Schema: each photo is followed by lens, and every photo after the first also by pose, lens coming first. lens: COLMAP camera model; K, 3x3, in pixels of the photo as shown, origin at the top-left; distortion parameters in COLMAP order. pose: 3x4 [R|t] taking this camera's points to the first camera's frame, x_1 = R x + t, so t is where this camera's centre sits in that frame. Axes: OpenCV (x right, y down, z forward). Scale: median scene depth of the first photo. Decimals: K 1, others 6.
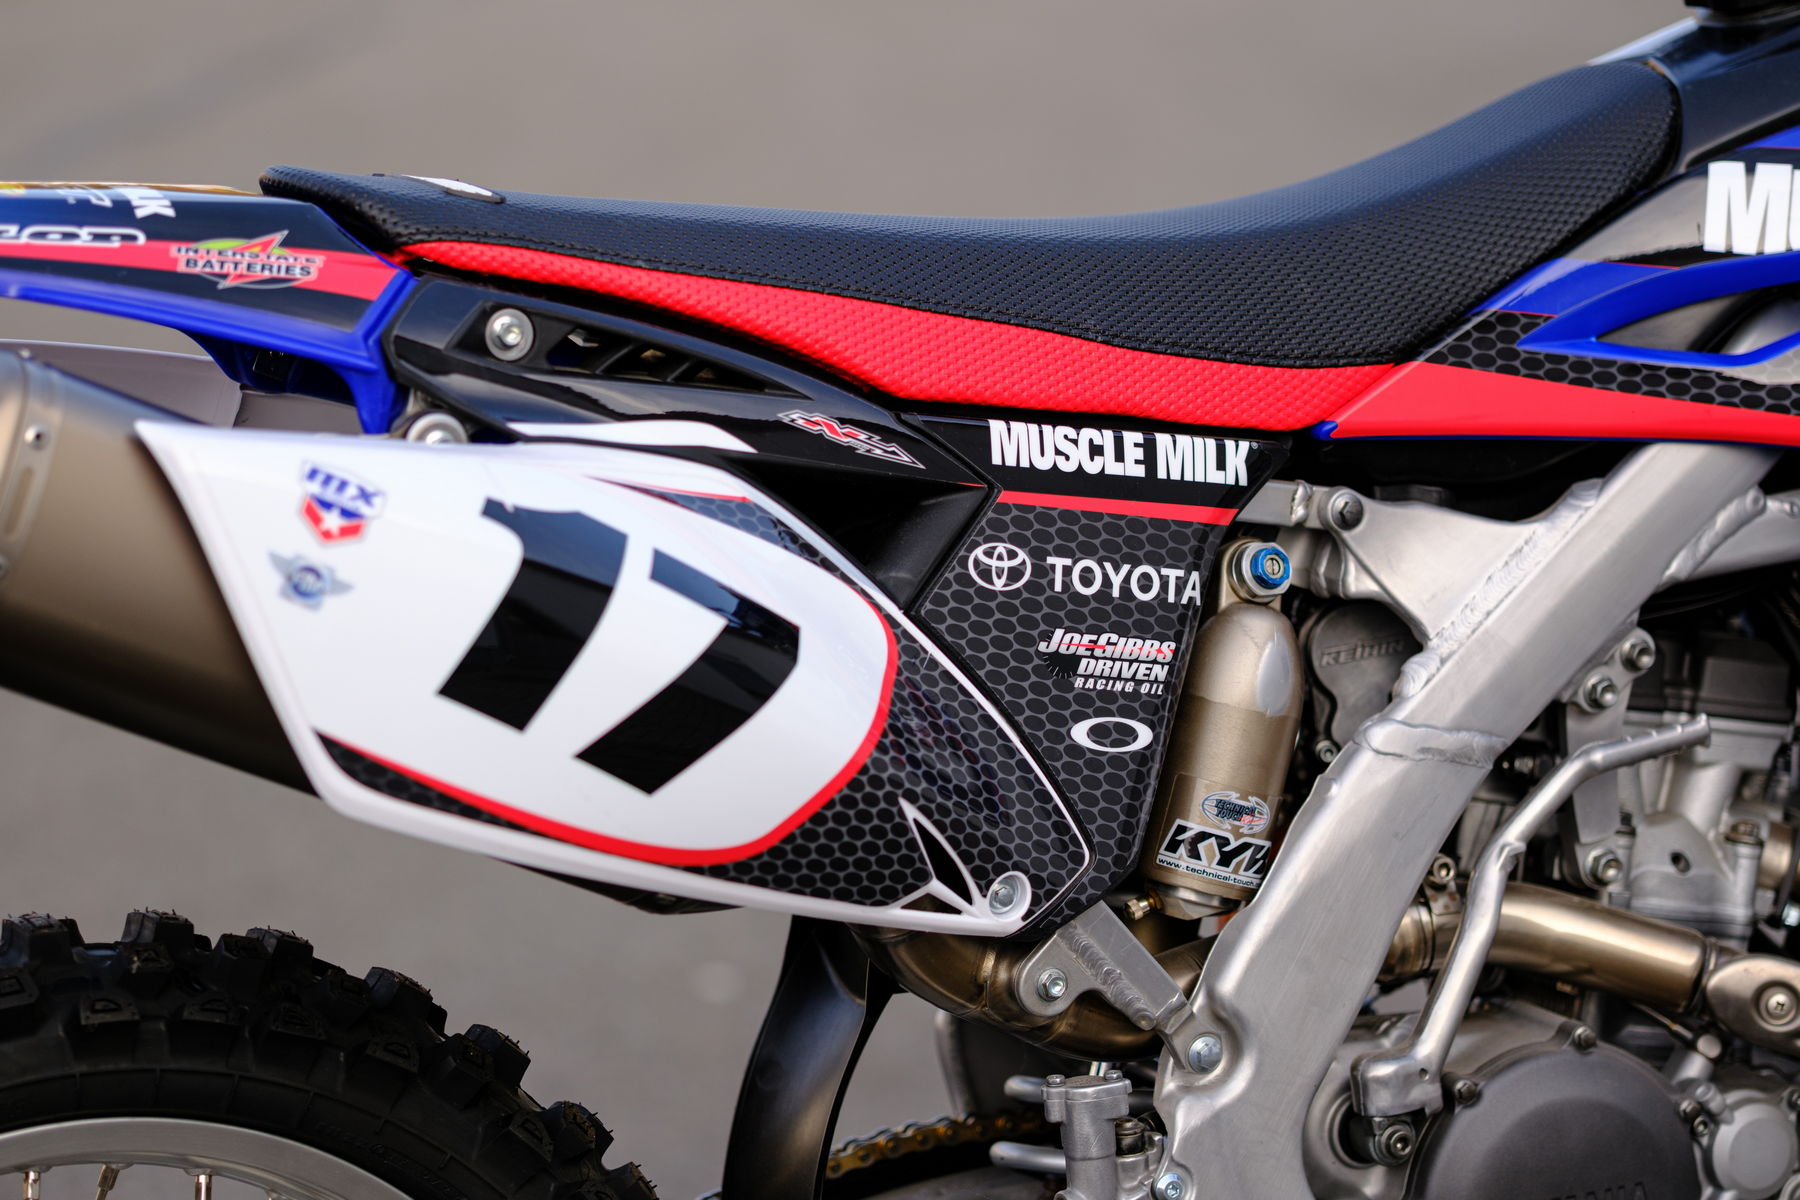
lens RADIAL K [[6676.7, 0, 903.0], [0, 6676.7, 596.7], [0, 0, 1]] dist [0.233964, 0.000000]
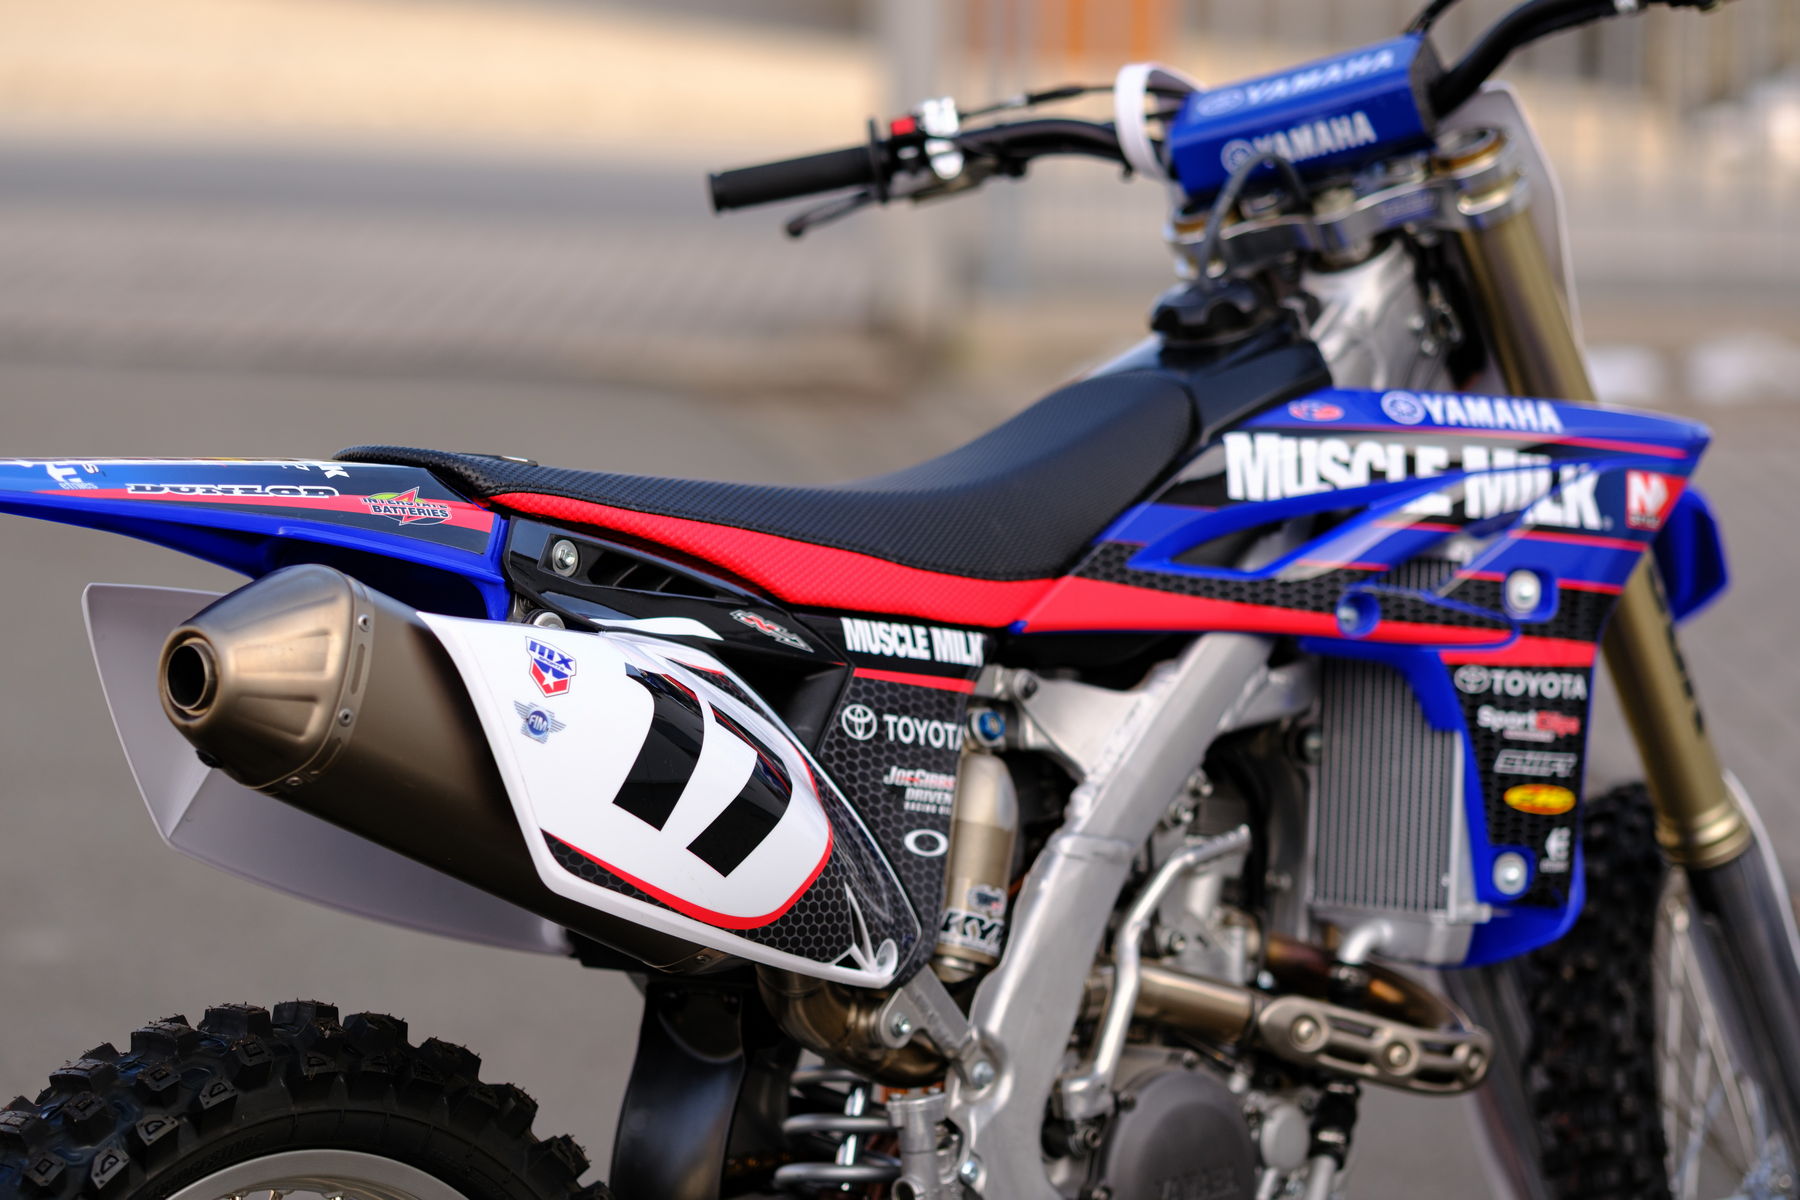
lens RADIAL K [[6676.7, 0, 898.4], [0, 6676.7, 604.2], [0, 0, 1]] dist [0.233964, 0.000000]
pose [[0.933442, -0.034303, 0.357083, -0.468195], [0.065316, 0.995030, -0.075154, 0.075196], [-0.352731, 0.093475, 0.931044, -0.295370]]
